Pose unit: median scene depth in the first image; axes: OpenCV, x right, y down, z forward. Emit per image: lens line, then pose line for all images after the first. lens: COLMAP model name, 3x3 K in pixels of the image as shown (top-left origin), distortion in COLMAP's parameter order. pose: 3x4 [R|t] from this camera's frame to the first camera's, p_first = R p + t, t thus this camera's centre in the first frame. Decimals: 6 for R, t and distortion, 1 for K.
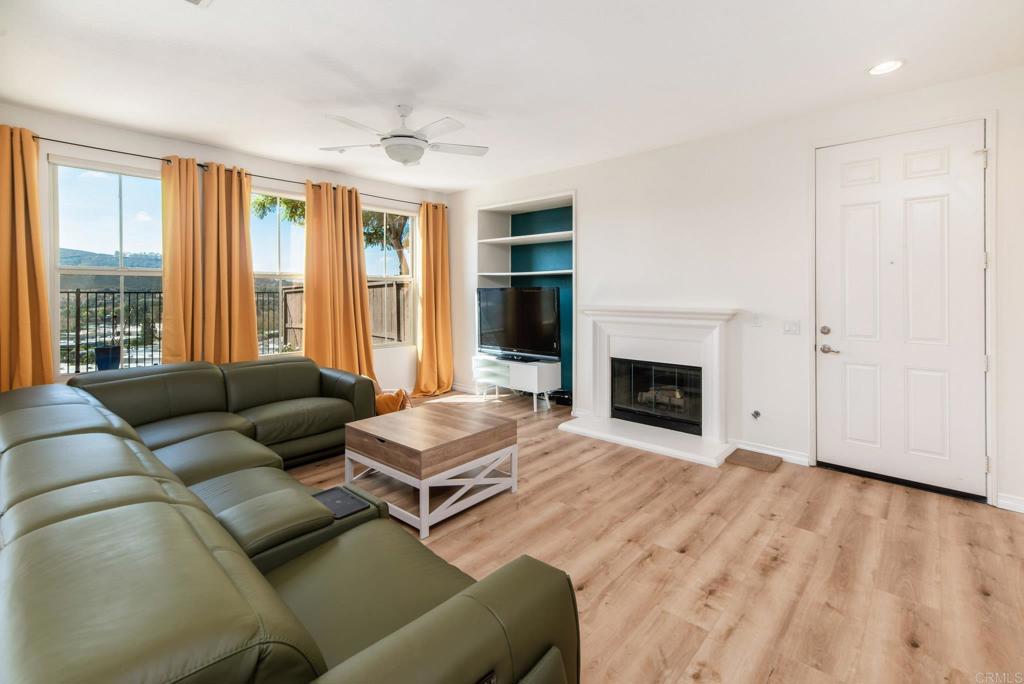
lens RADIAL K [[469.2, 0, 534.6], [0, 469.2, 296.3], [0, 0, 1]] dist [0.010767, 0.000084]
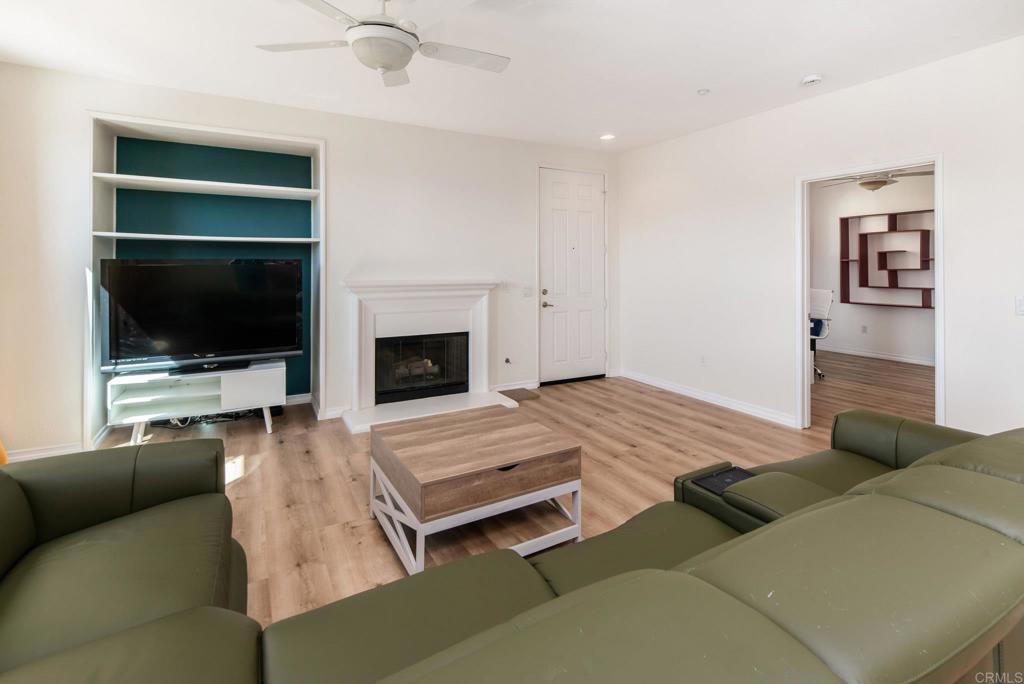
lens RADIAL K [[469.2, 0, 516.8], [0, 469.2, 264.0], [0, 0, 1]] dist [0.010767, 0.000084]
pose [[0.342219, 0.005697, 0.939603, -0.600899], [0.008840, 0.999918, -0.009283, -0.002012], [-0.939579, 0.011483, 0.342141, 0.436586]]
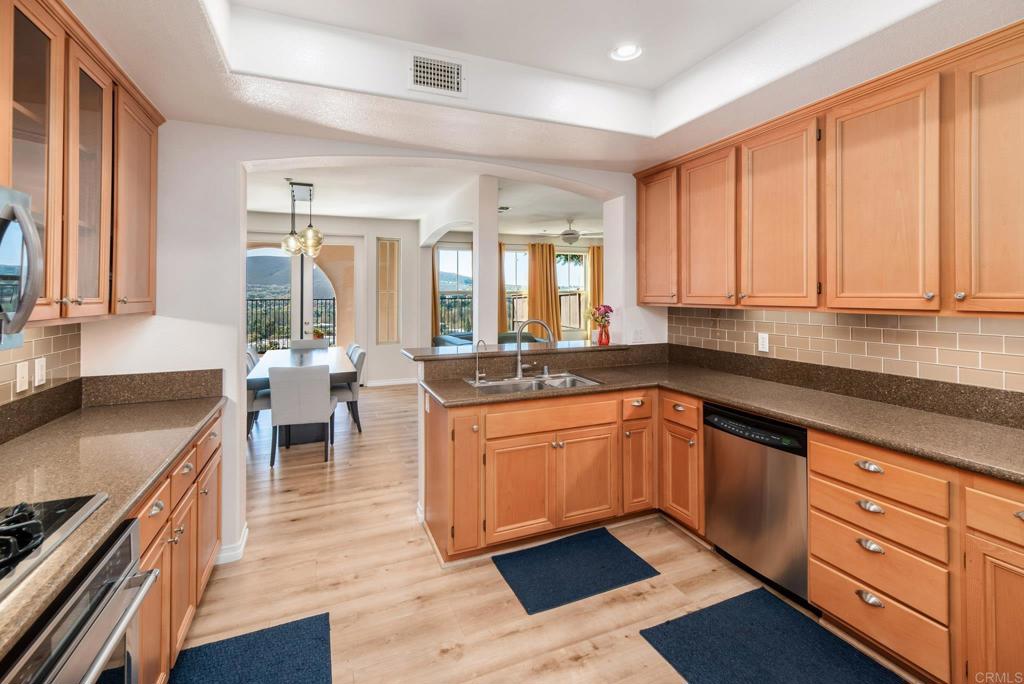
lens RADIAL K [[469.2, 0, 523.6], [0, 469.2, 288.1], [0, 0, 1]] dist [0.010767, 0.000084]
pose [[0.902778, -0.009579, -0.430001, 0.351447], [0.000702, 0.999783, -0.020798, -0.019912], [0.430107, 0.018475, 0.902589, -0.810345]]
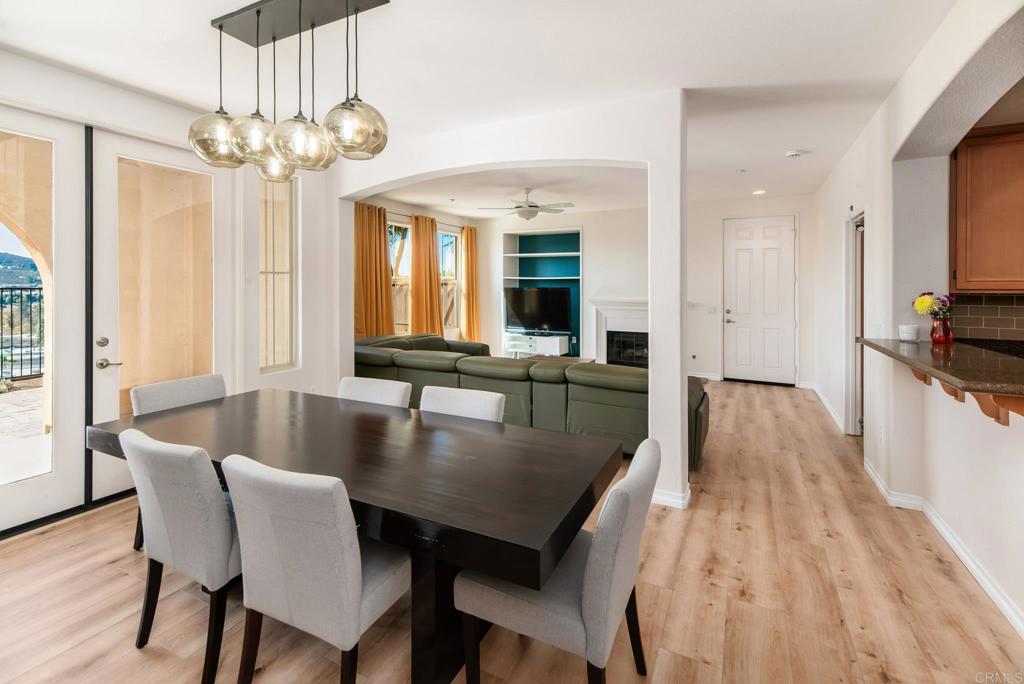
lens RADIAL K [[469.2, 0, 525.6], [0, 469.2, 287.6], [0, 0, 1]] dist [0.010767, 0.000084]
pose [[0.965961, 0.003895, 0.258658, -0.544330], [-0.002529, 0.999981, -0.005612, -0.011093], [-0.258675, 0.004767, 0.965953, -0.523995]]
